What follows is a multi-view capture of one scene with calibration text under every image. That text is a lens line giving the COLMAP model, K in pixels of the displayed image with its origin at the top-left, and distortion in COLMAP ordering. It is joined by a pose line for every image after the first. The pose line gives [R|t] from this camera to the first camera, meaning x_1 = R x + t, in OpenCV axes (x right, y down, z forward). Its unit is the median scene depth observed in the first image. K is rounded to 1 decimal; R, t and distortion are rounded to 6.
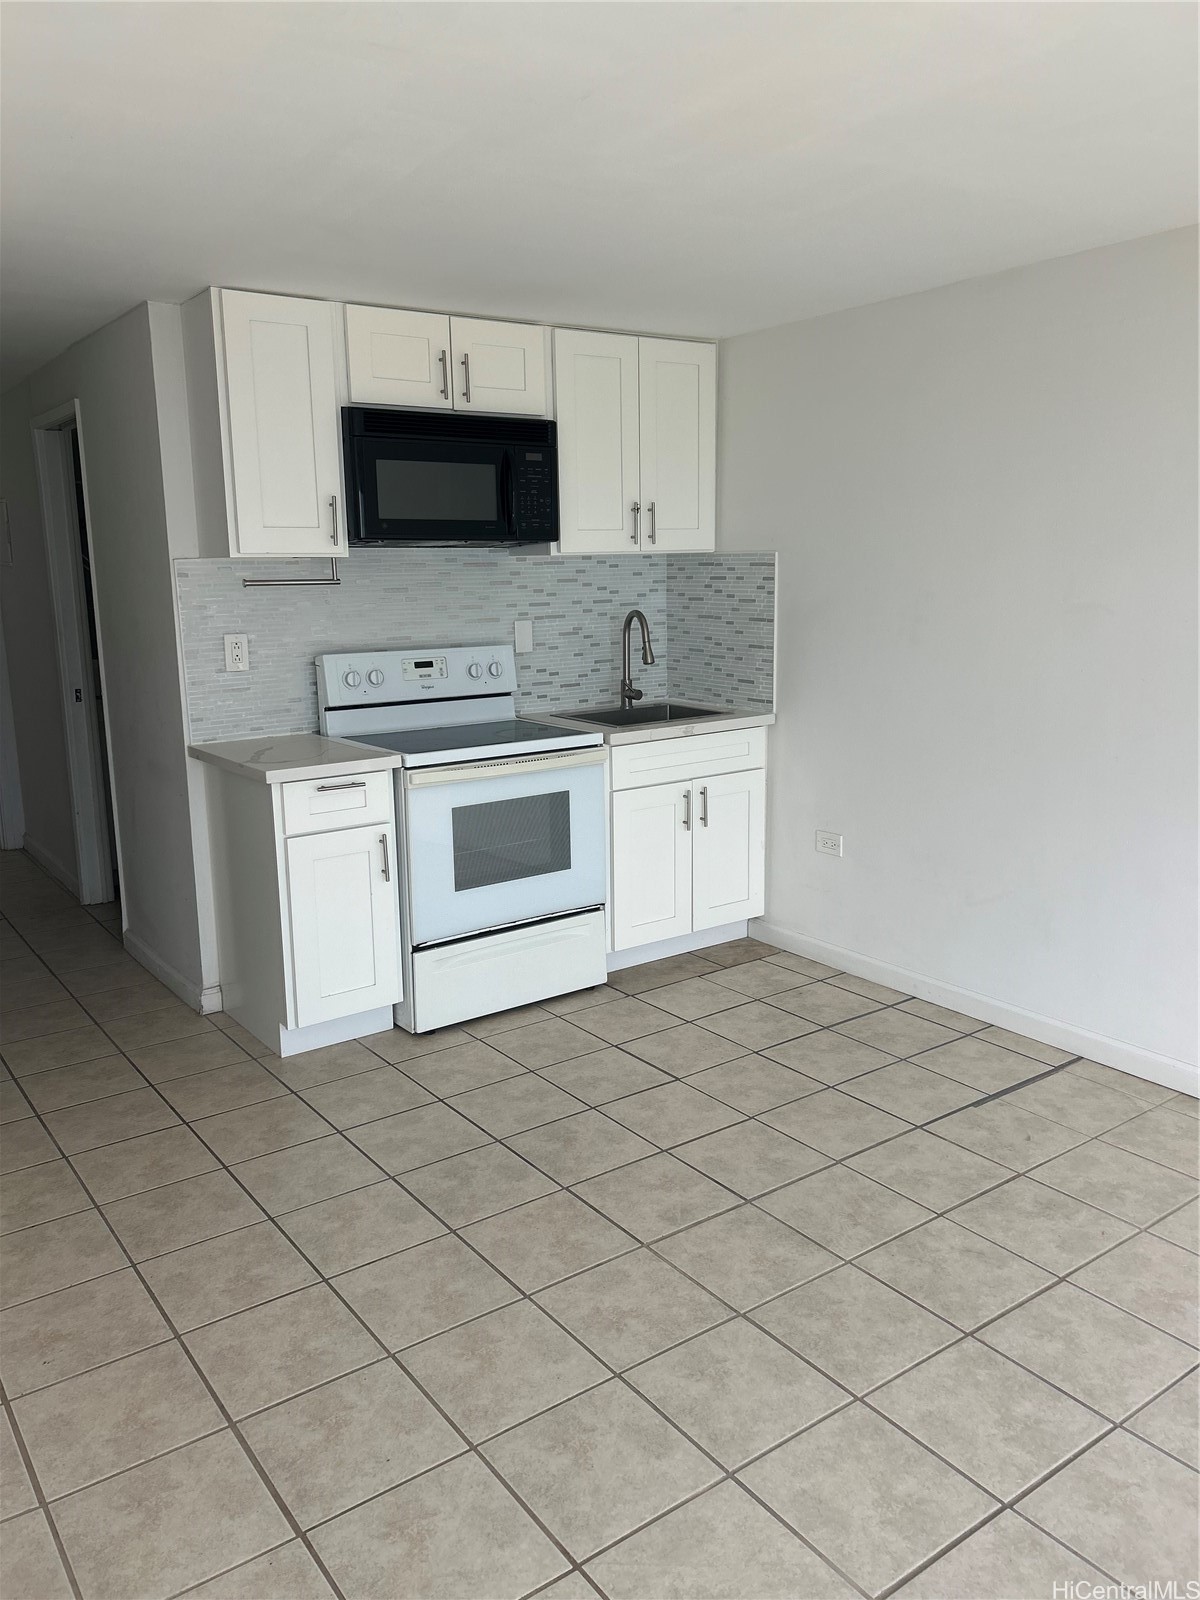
lens RADIAL K [[1207.0, 0, 604.8], [0, 1207.0, 791.5], [0, 0, 1]] dist [0.012337, -0.014867]
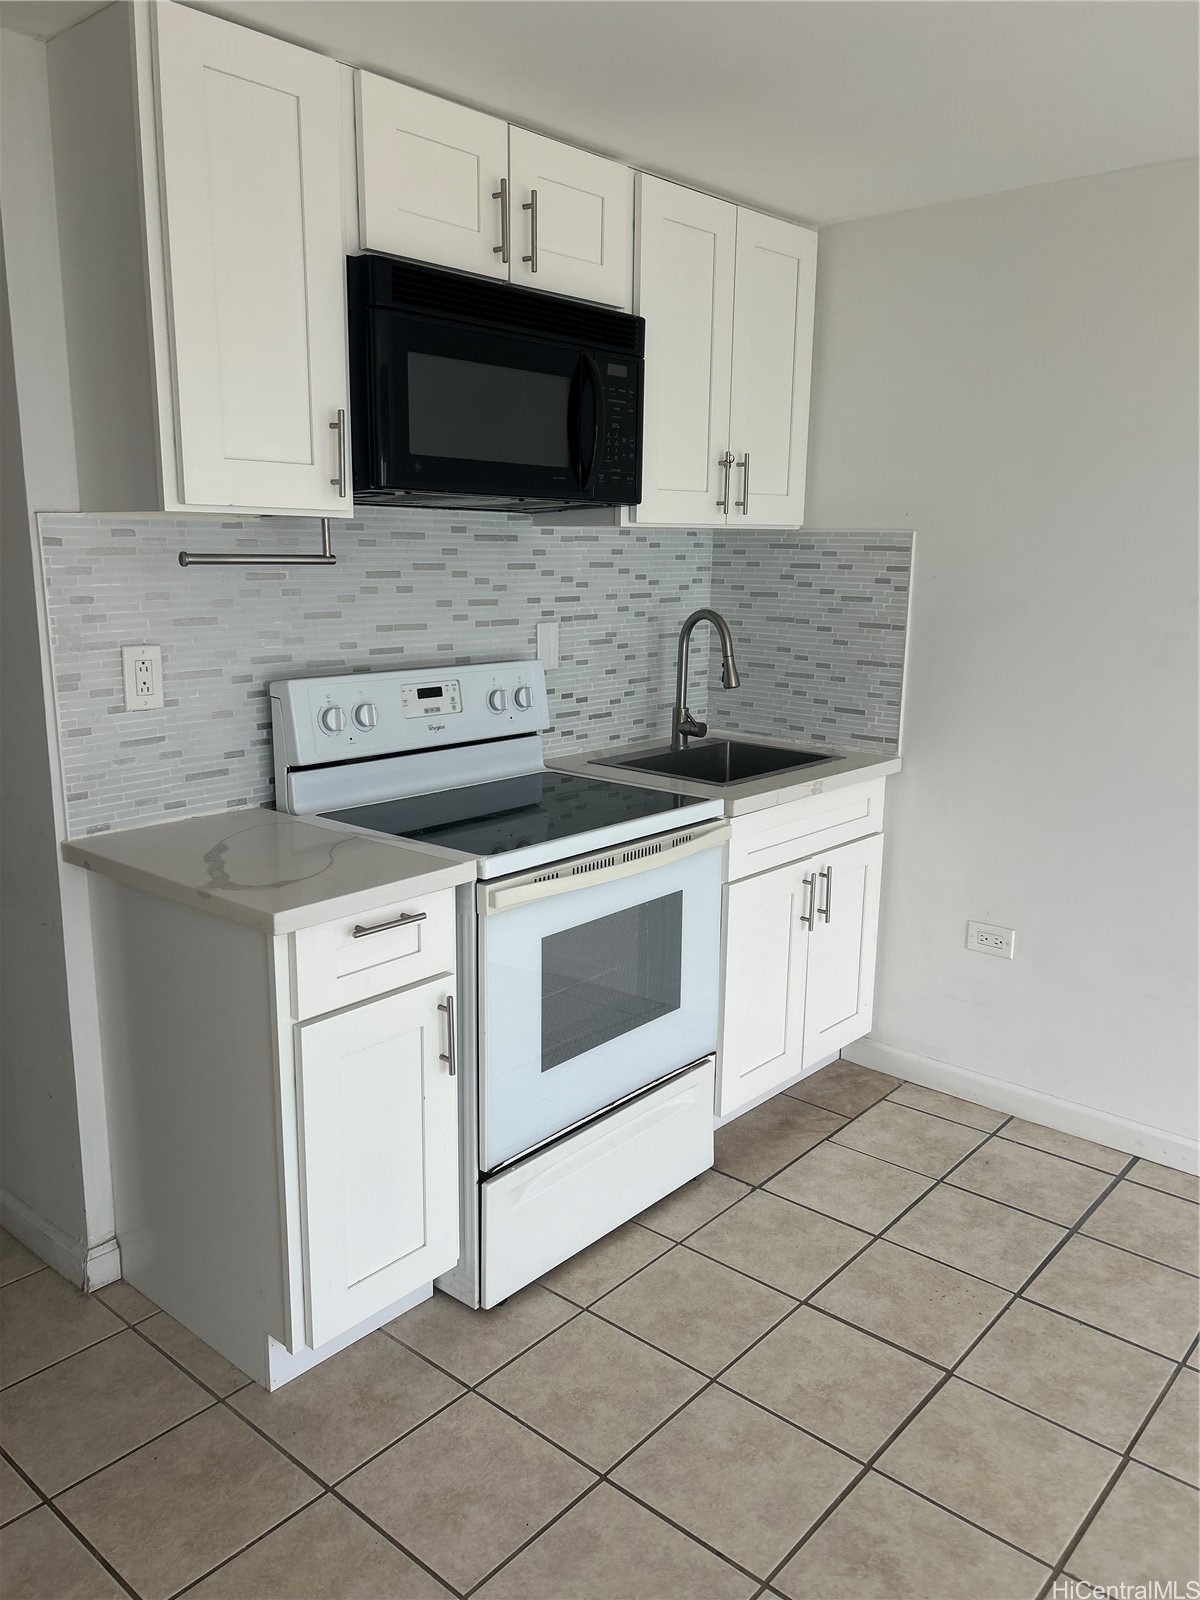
lens RADIAL K [[1207.0, 0, 590.2], [0, 1207.0, 800.6], [0, 0, 1]] dist [0.012337, -0.014867]
pose [[0.976519, -0.019423, 0.214556, -0.215901], [0.014929, 0.999634, 0.022547, -0.064393], [-0.214915, -0.018814, 0.976452, 0.376387]]
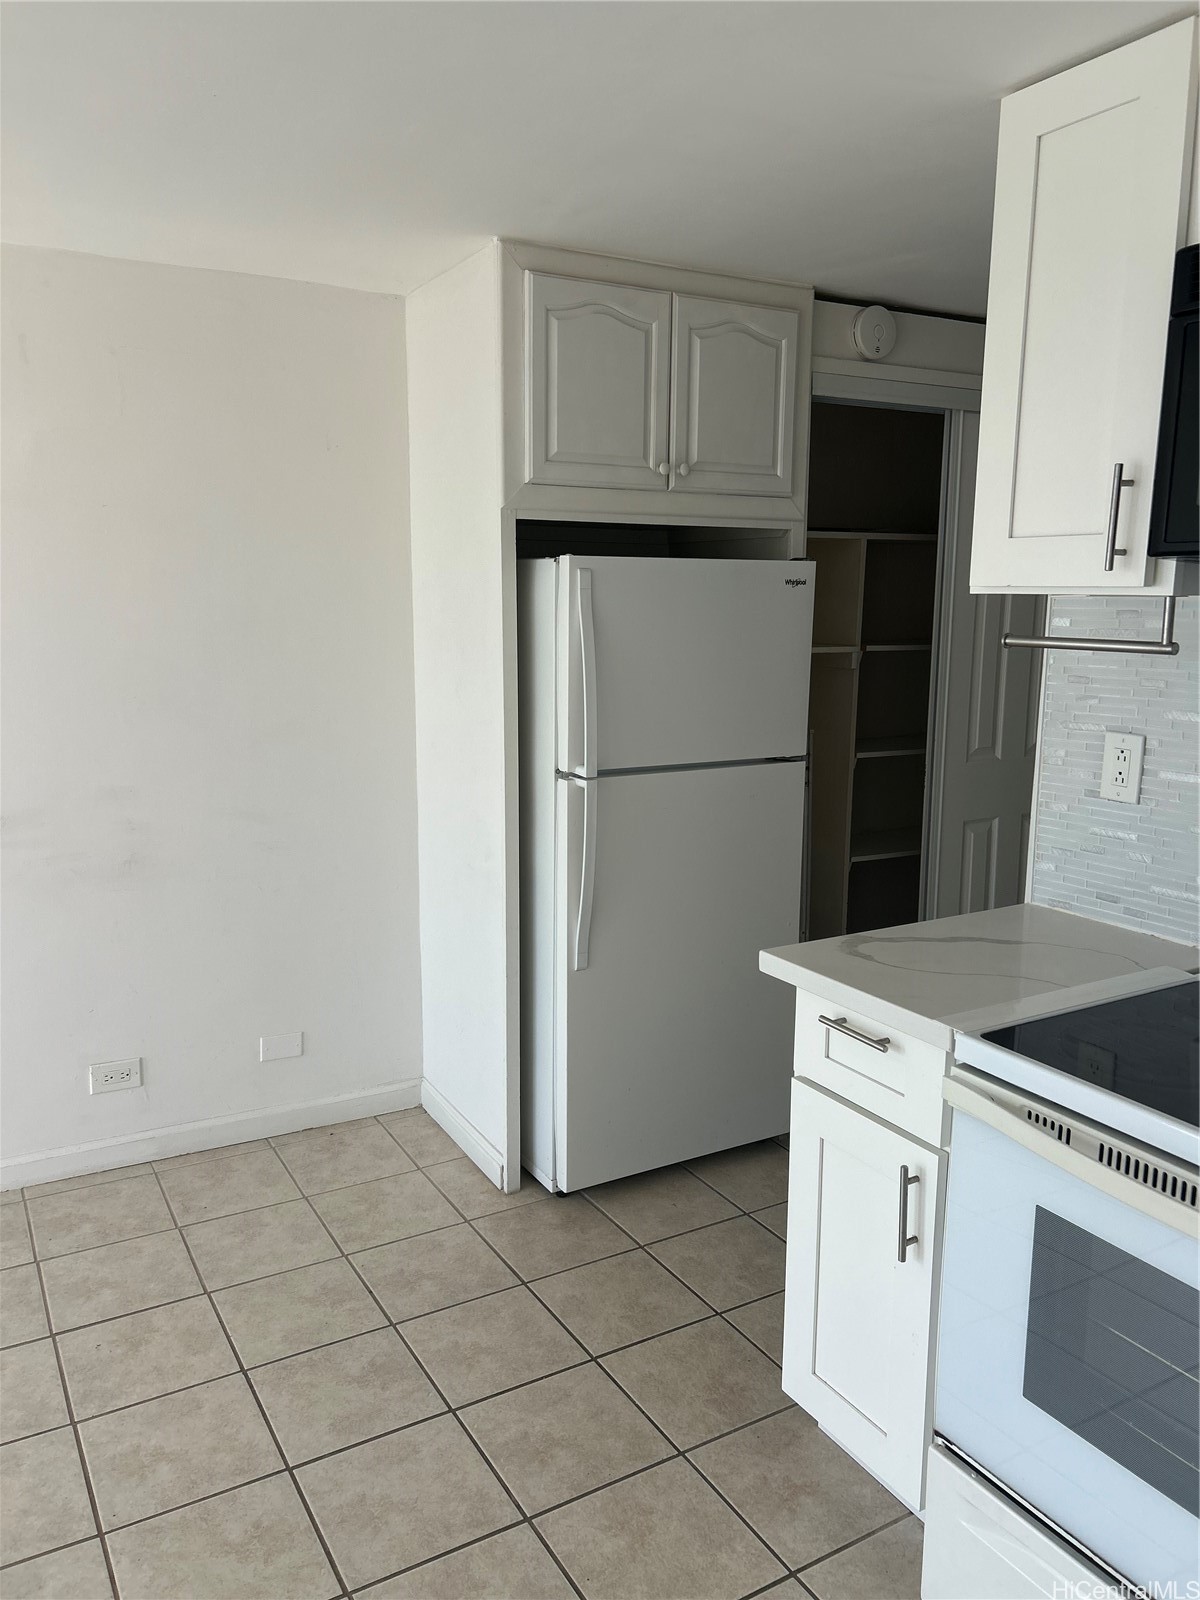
lens RADIAL K [[1207.0, 0, 606.9], [0, 1207.0, 806.0], [0, 0, 1]] dist [0.012337, -0.014867]
pose [[-0.108097, 0.188256, -0.976153, 0.247875], [-0.191035, 0.959674, 0.206233, -0.162497], [0.975613, 0.208772, -0.067775, 0.797296]]
